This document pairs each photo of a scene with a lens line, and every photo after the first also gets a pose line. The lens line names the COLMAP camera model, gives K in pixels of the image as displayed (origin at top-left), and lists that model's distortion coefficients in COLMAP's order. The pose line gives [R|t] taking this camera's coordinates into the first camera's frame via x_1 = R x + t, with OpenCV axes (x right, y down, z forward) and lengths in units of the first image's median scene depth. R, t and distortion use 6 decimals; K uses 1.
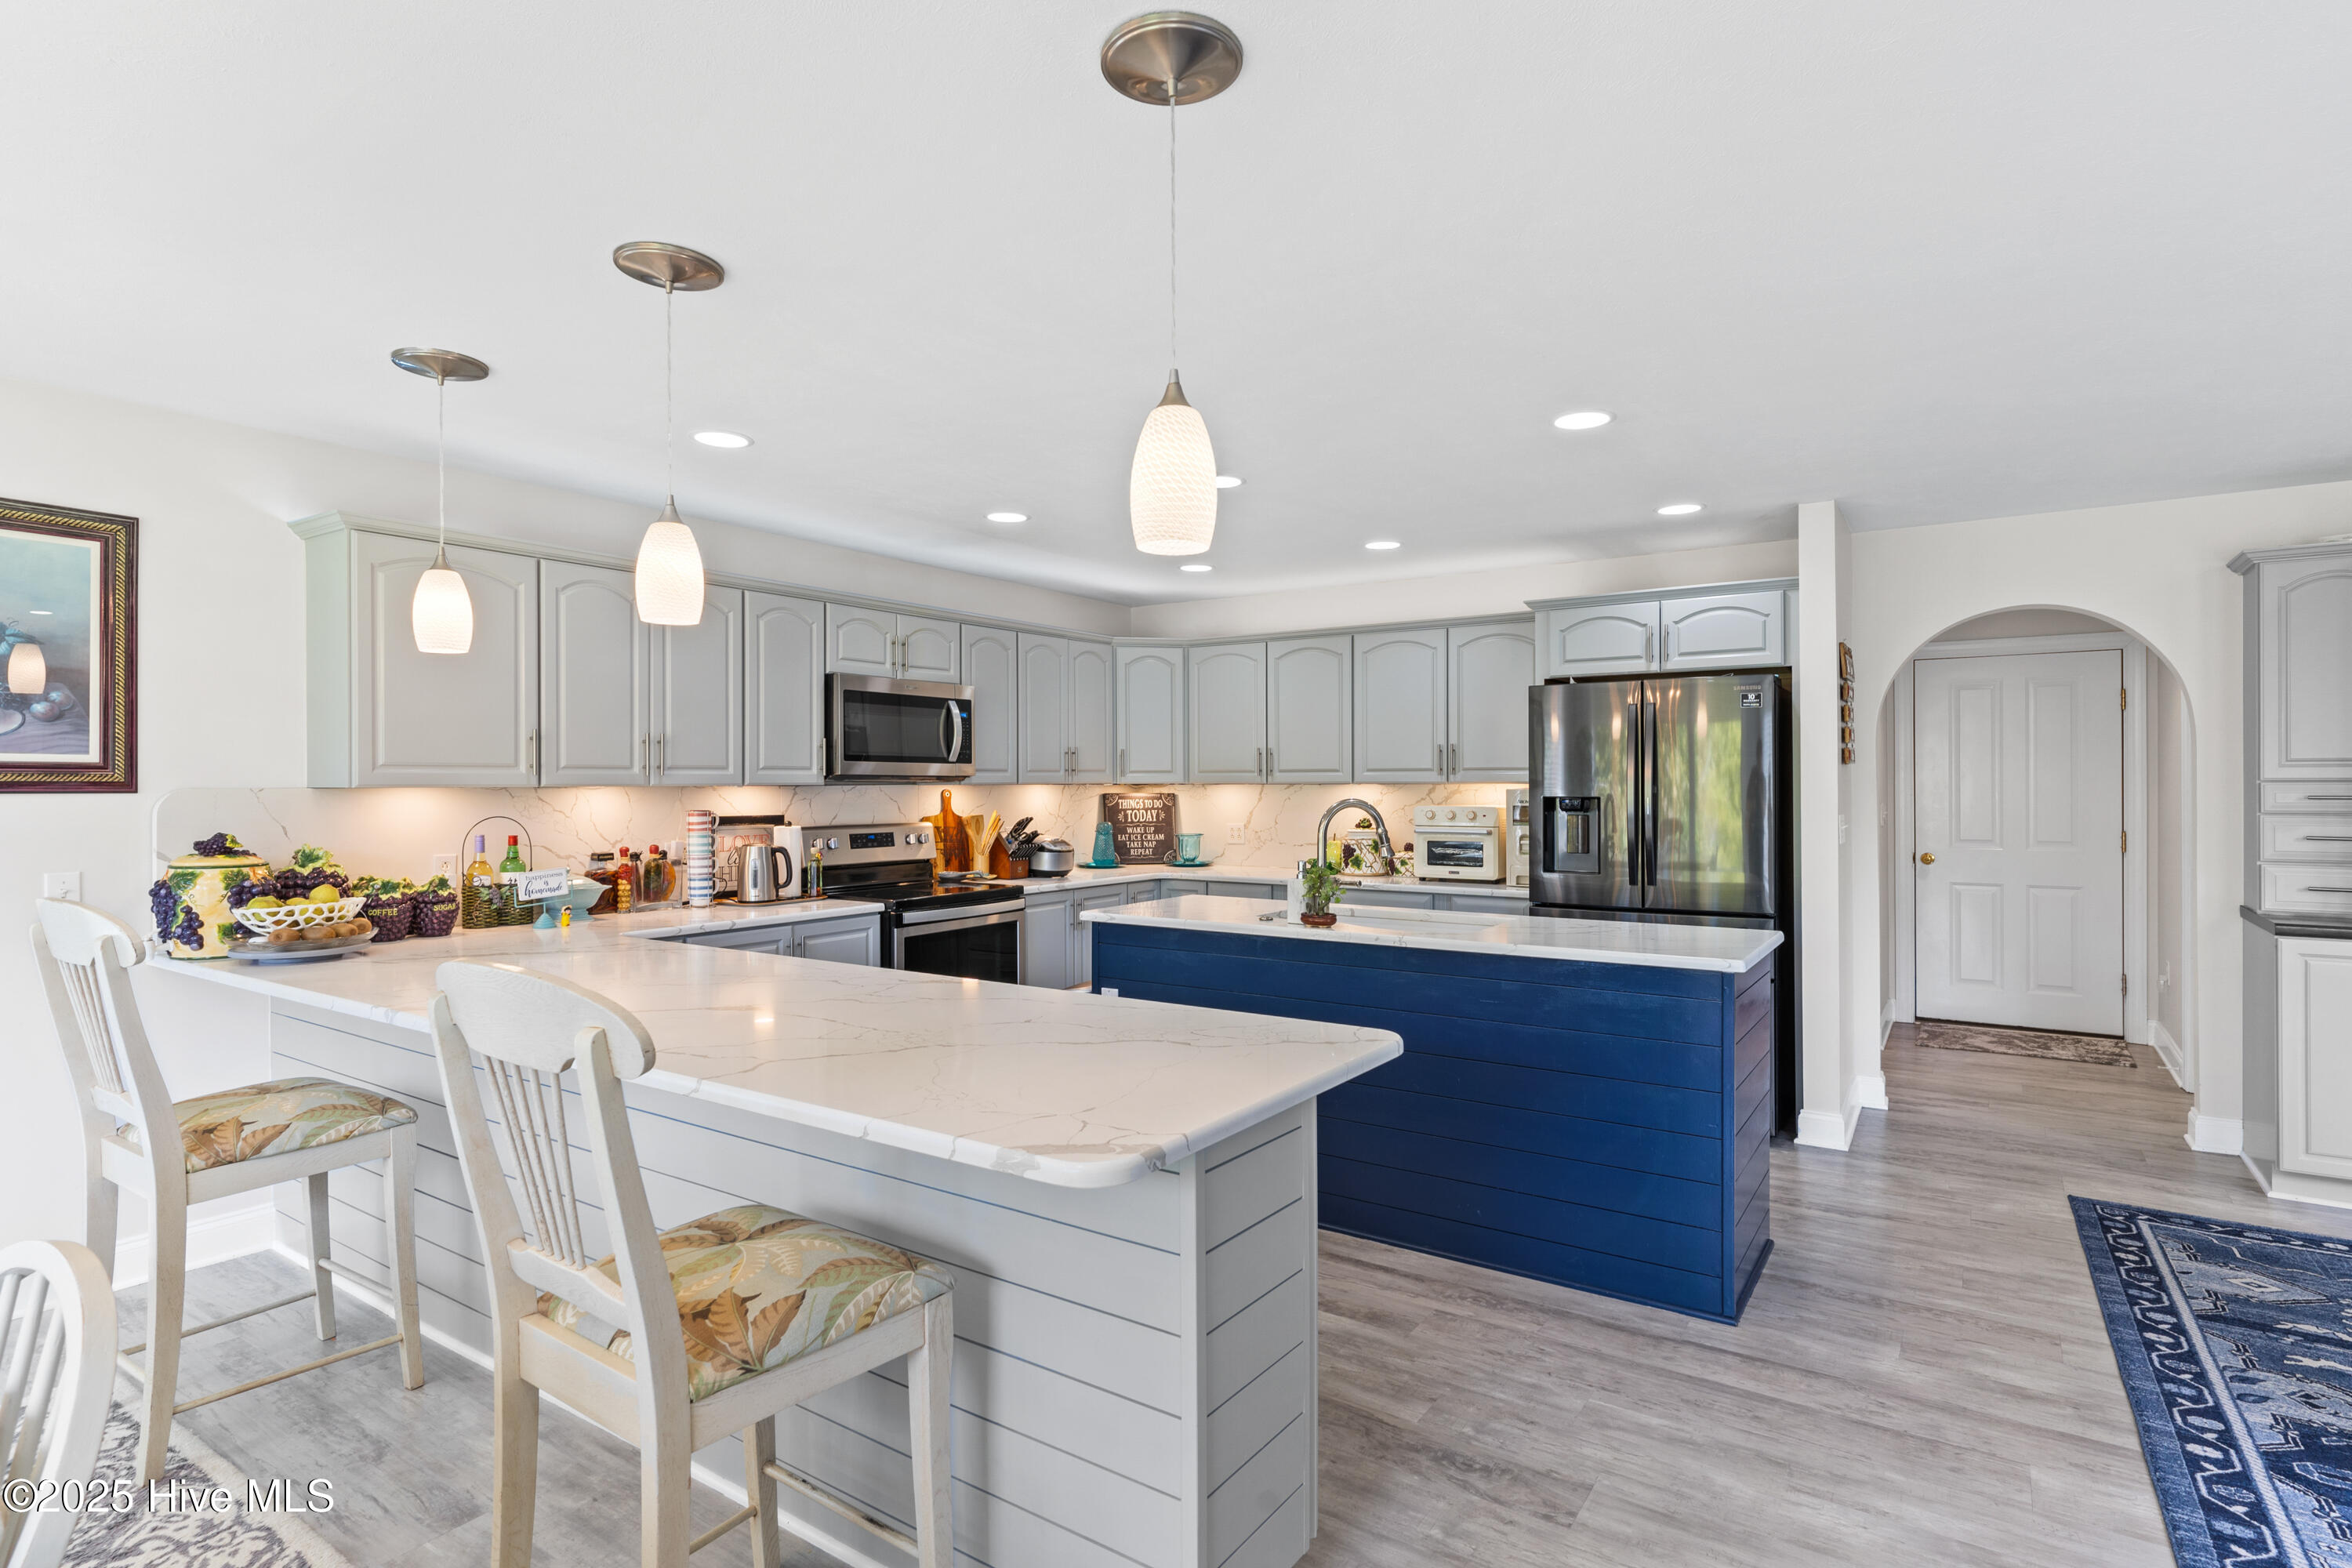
lens RADIAL K [[1220.4, 0, 1185.6], [0, 1220.4, 776.5], [0, 0, 1]] dist [-0.001393, -0.000867]
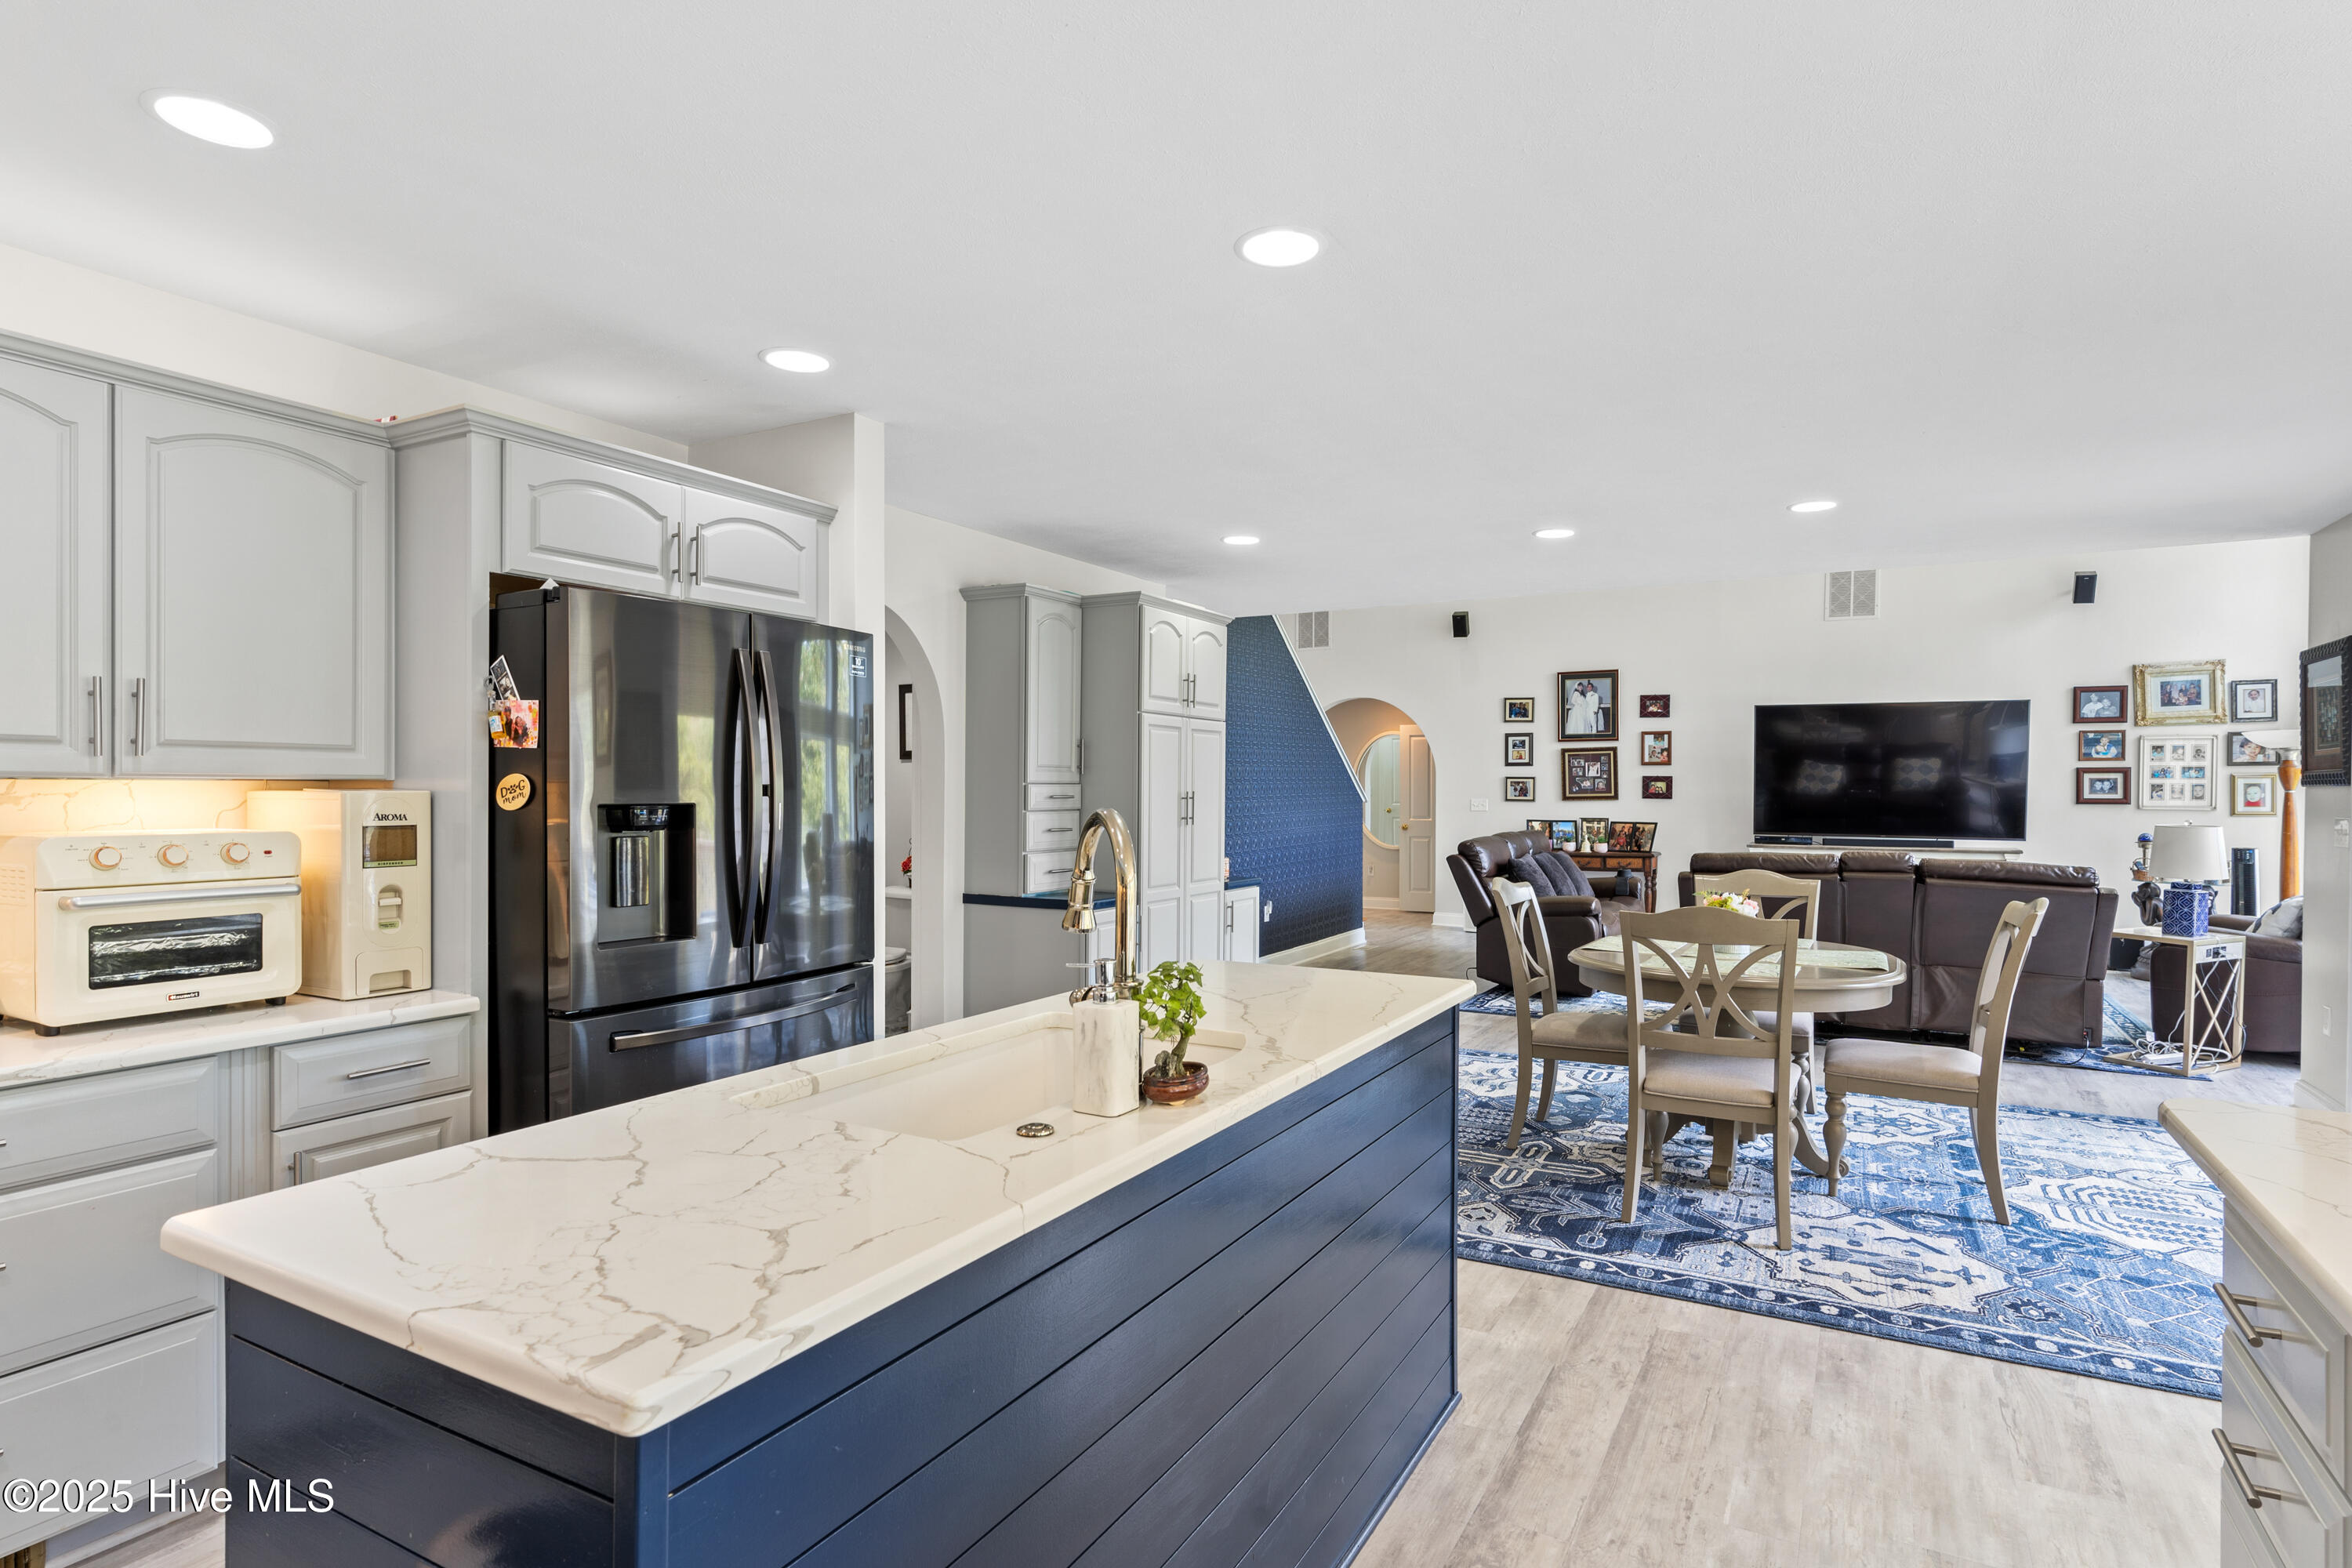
lens RADIAL K [[1220.4, 0, 1197.9], [0, 1220.4, 799.2], [0, 0, 1]] dist [-0.001393, -0.000867]
pose [[-0.107705, -0.010613, 0.994126, -0.144878], [-0.013386, 0.999868, 0.009224, 0.003179], [-0.994093, -0.012314, -0.107833, 0.460798]]
